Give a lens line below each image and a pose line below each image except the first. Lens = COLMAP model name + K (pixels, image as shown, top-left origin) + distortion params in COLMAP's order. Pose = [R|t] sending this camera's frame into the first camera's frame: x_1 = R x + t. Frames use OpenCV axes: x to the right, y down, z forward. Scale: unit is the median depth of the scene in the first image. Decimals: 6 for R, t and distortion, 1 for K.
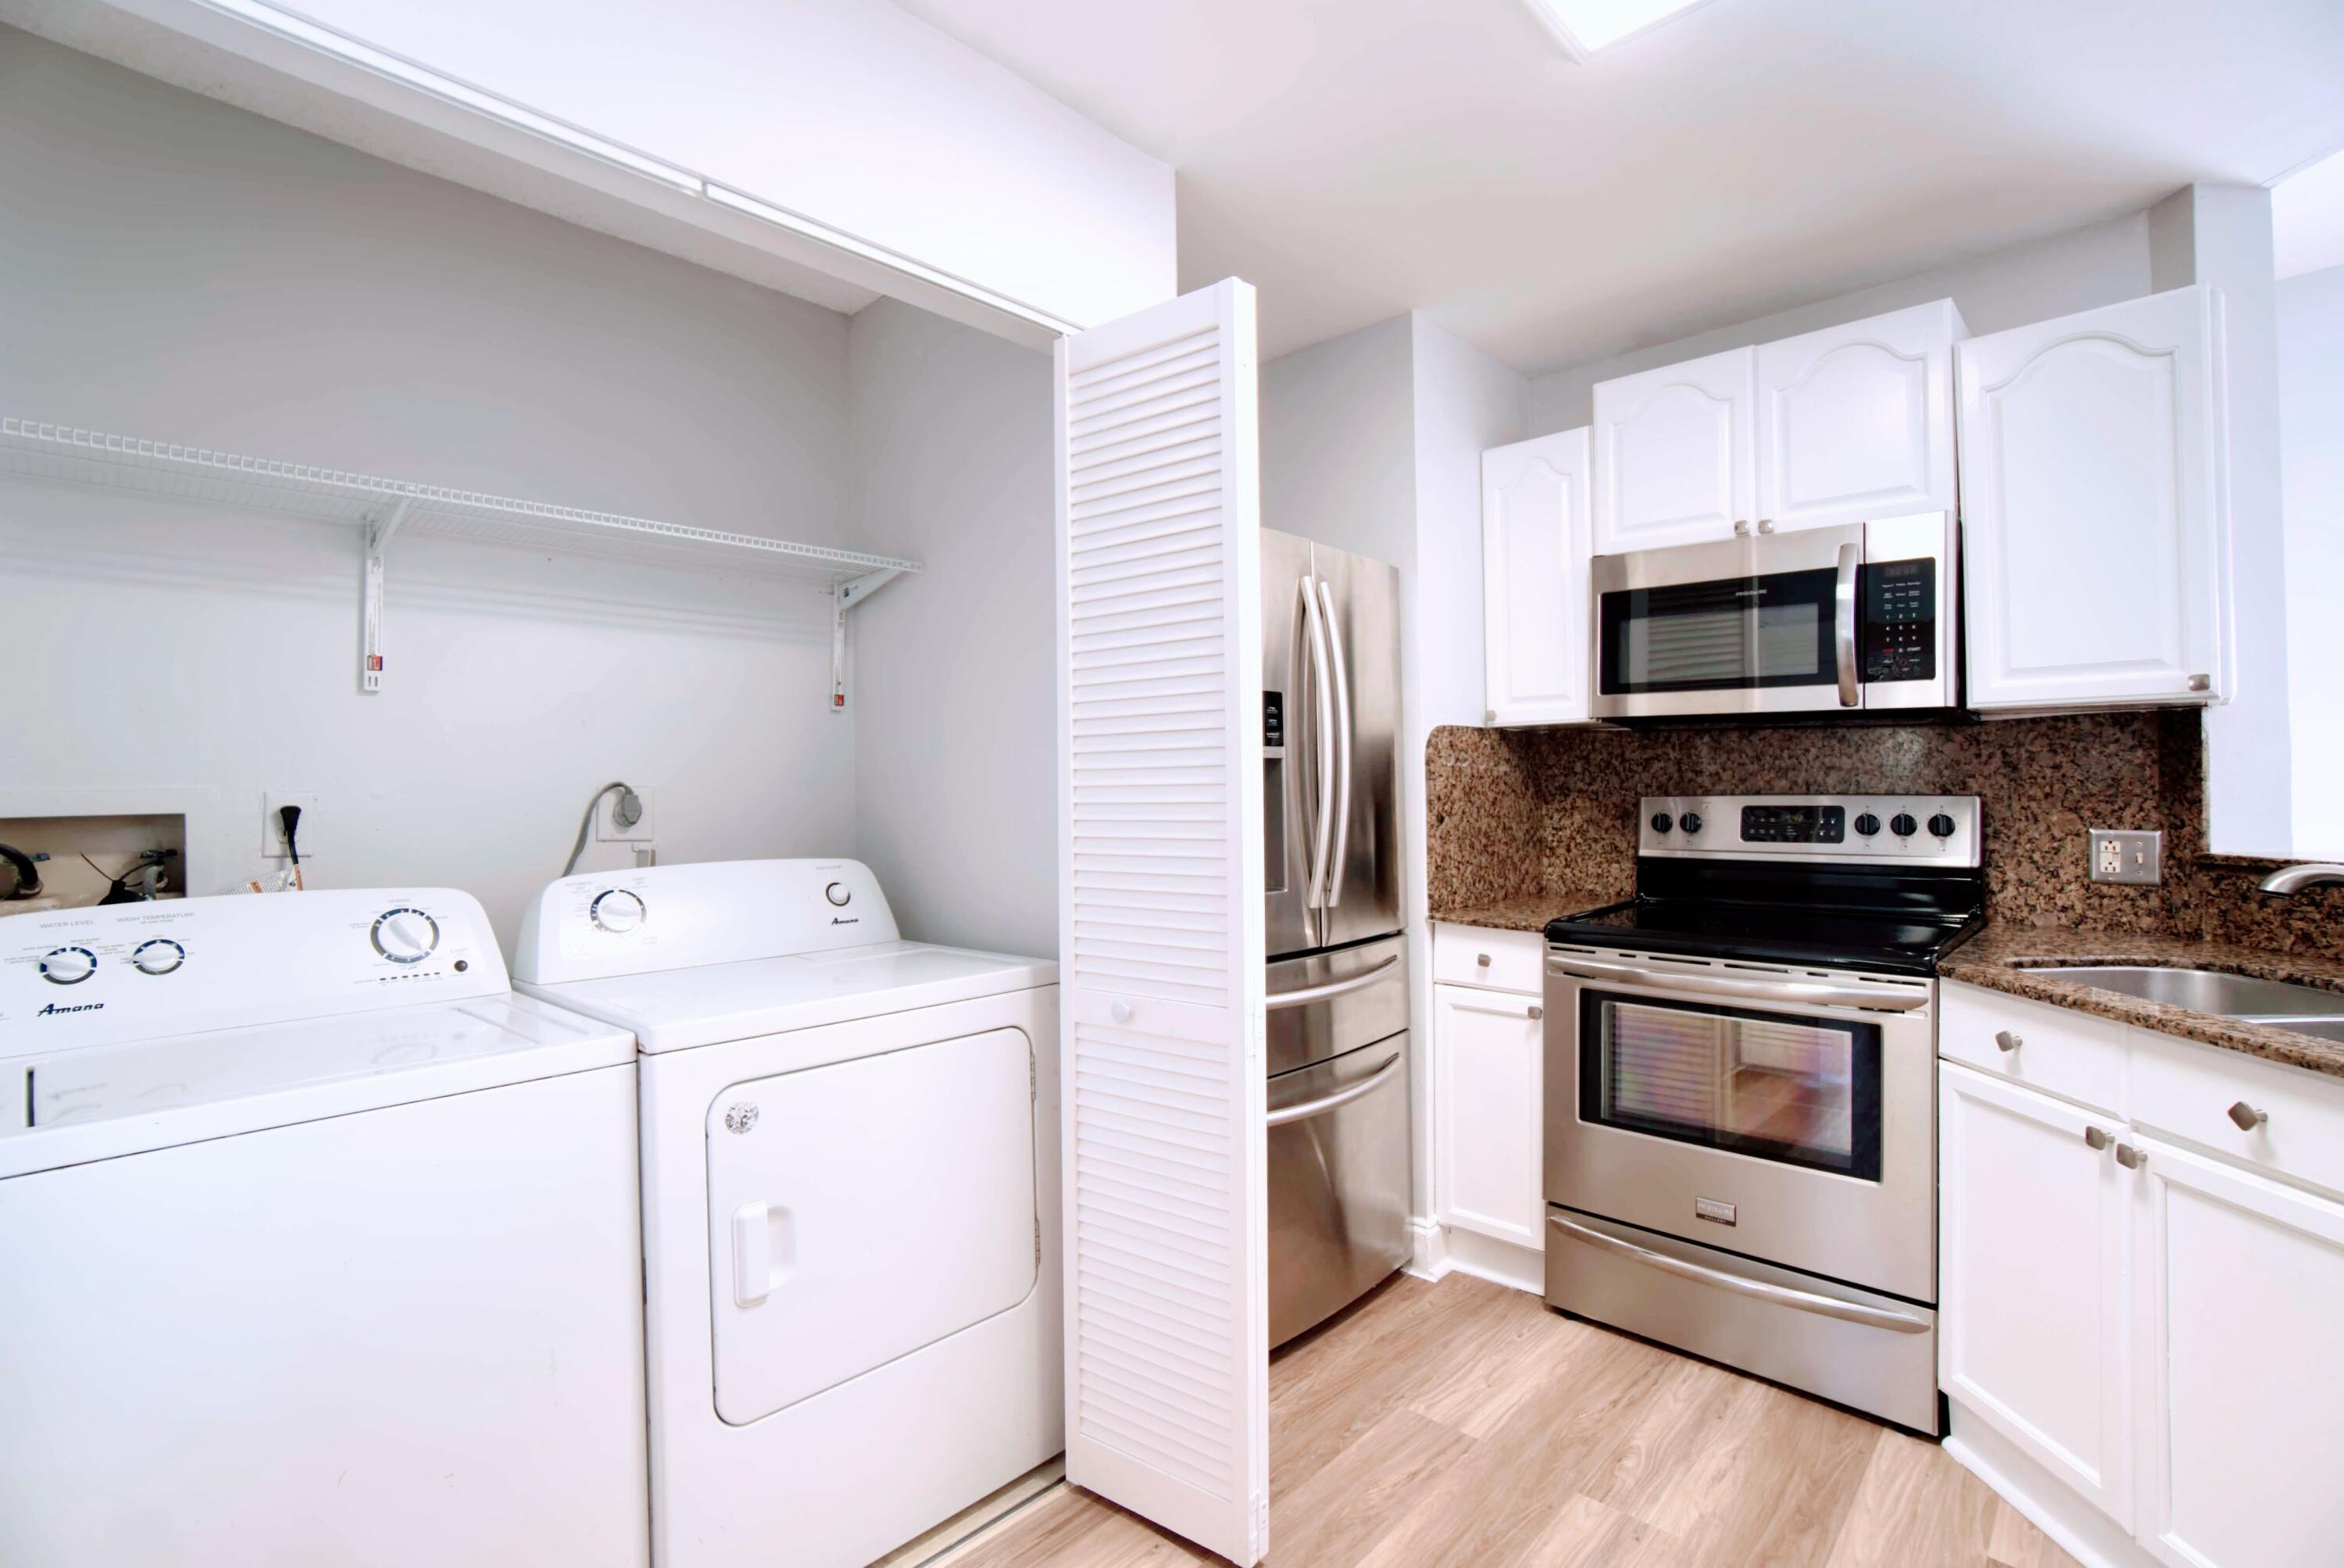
lens RADIAL K [[1072.7, 0, 1160.6], [0, 1072.7, 779.2], [0, 0, 1]] dist [-0.062450, 0.025806]
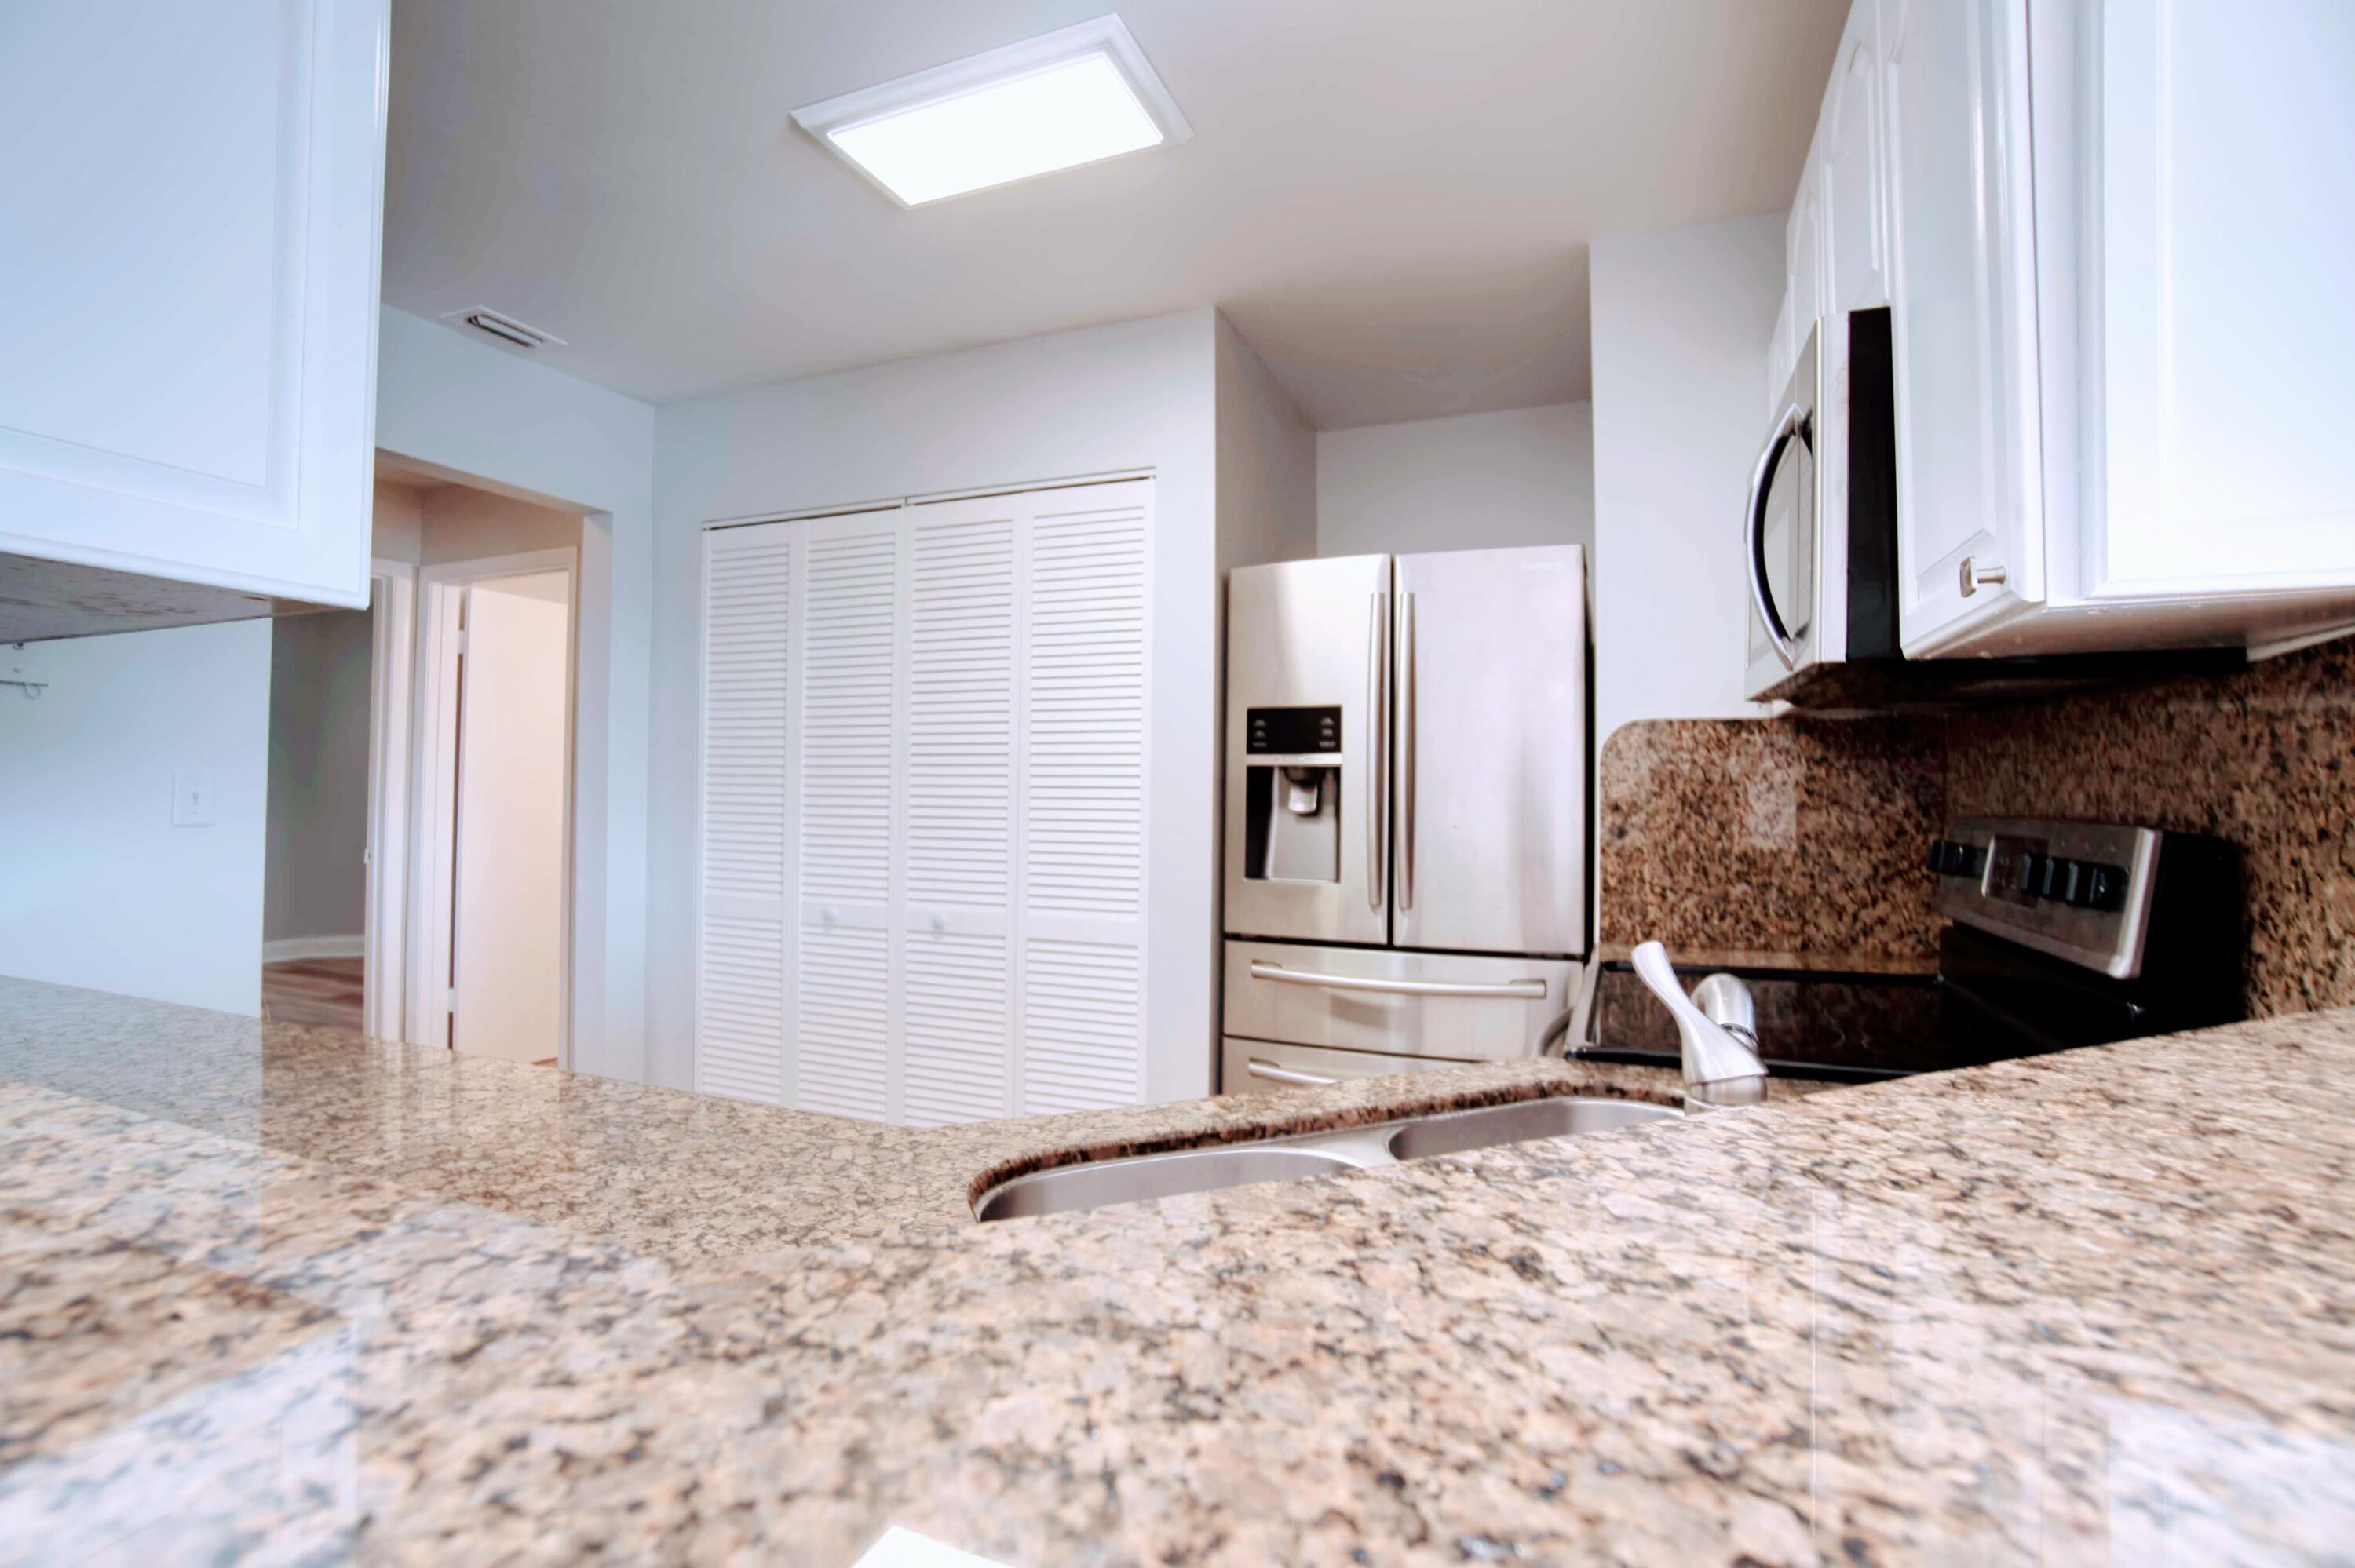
lens RADIAL K [[1077.6, 0, 1166.1], [0, 1077.6, 779.2], [0, 0, 1]] dist [-0.062450, 0.025806]
pose [[0.364279, 0.002380, -0.931287, 1.027081], [-0.005309, 0.999986, 0.000478, -0.003749], [0.931275, 0.004770, 0.364287, 0.406696]]
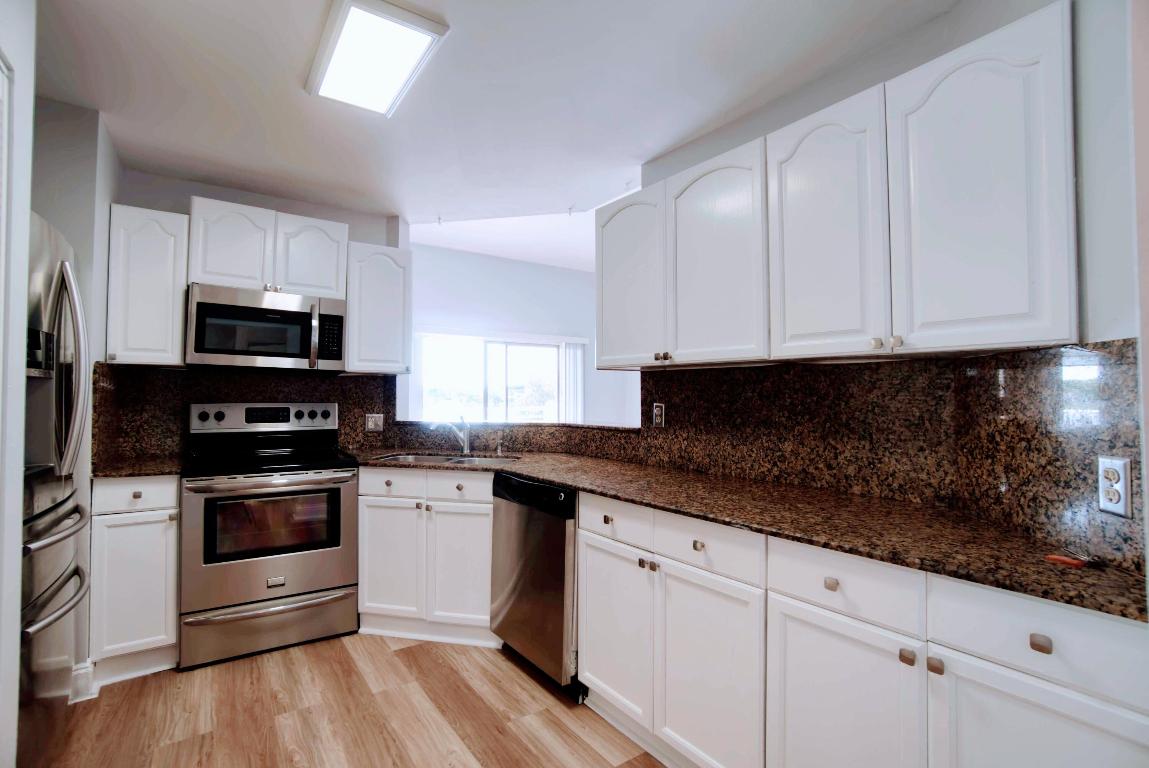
lens RADIAL K [[525.8, 0, 568.9], [0, 525.8, 381.6], [0, 0, 1]] dist [-0.062450, 0.025806]
pose [[0.190151, 0.039112, 0.980976, -0.431591], [-0.011282, 0.999227, -0.037653, 0.004167], [-0.981690, -0.003907, 0.190445, 0.135623]]
